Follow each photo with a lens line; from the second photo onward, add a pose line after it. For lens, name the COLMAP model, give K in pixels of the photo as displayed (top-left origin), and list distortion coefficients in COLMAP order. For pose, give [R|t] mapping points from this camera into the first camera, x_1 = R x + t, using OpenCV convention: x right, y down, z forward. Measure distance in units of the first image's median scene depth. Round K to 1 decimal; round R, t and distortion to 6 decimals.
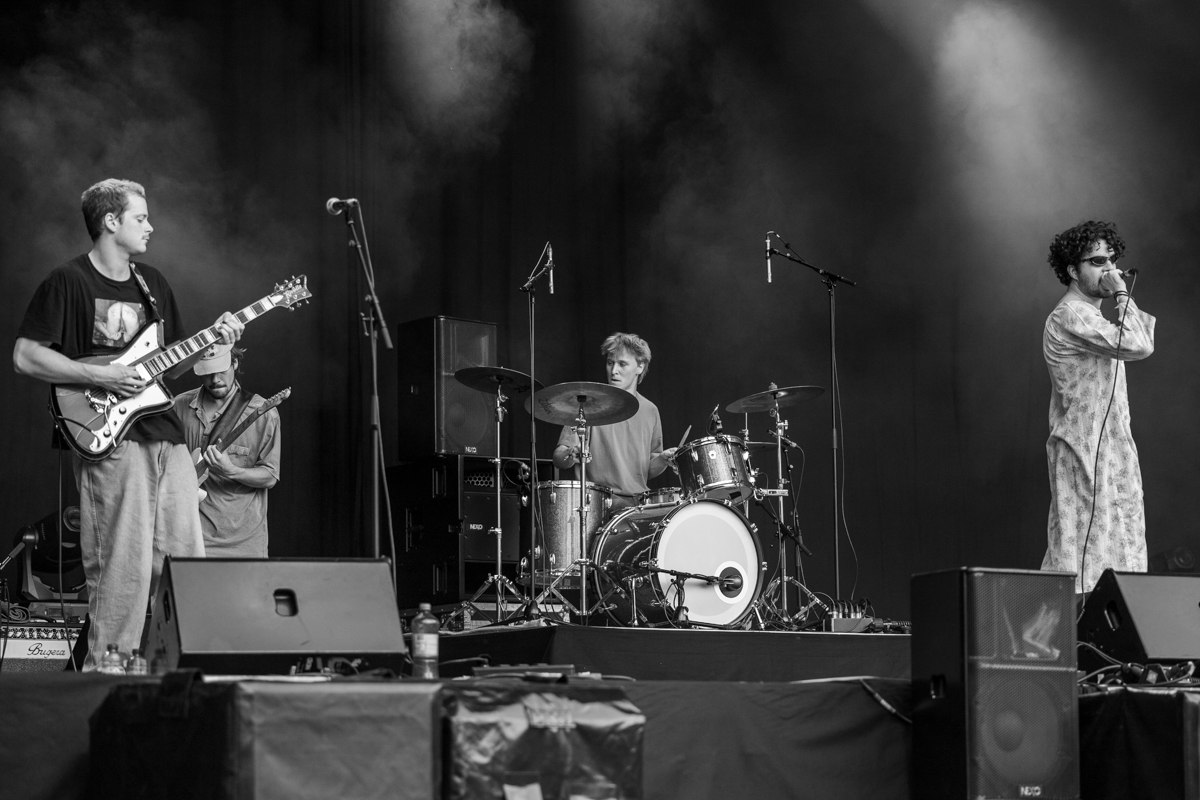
lens RADIAL K [[3590.0, 0, 600.0], [0, 3590.0, 400.0], [0, 0, 1]] dist [0.068517, -0.369920]
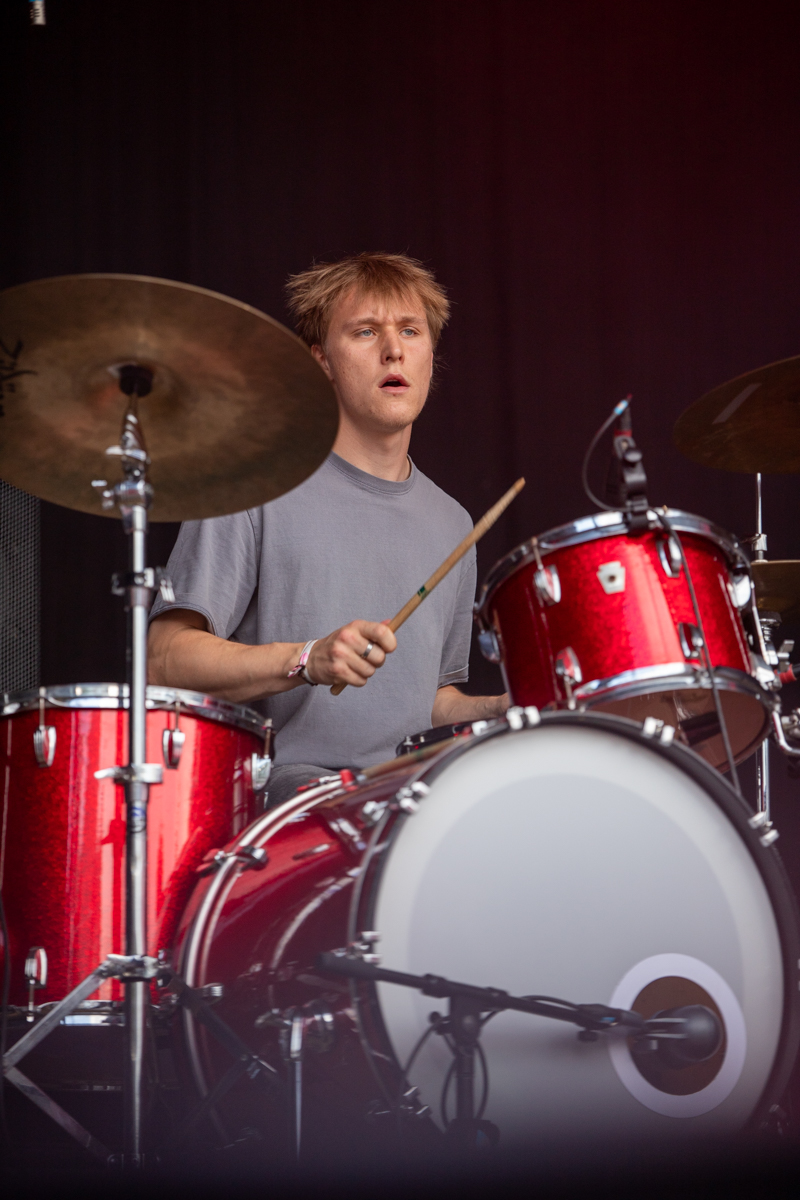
lens RADIAL K [[4892.9, 0, 400.0], [0, 4892.9, 600.0], [0, 0, 1]] dist [0.852900, -2.621594]
pose [[0.996698, -0.020856, -0.078476, 0.047584], [0.014012, 0.996130, -0.086771, 0.052770], [0.079982, 0.085385, 0.993133, 0.667428]]
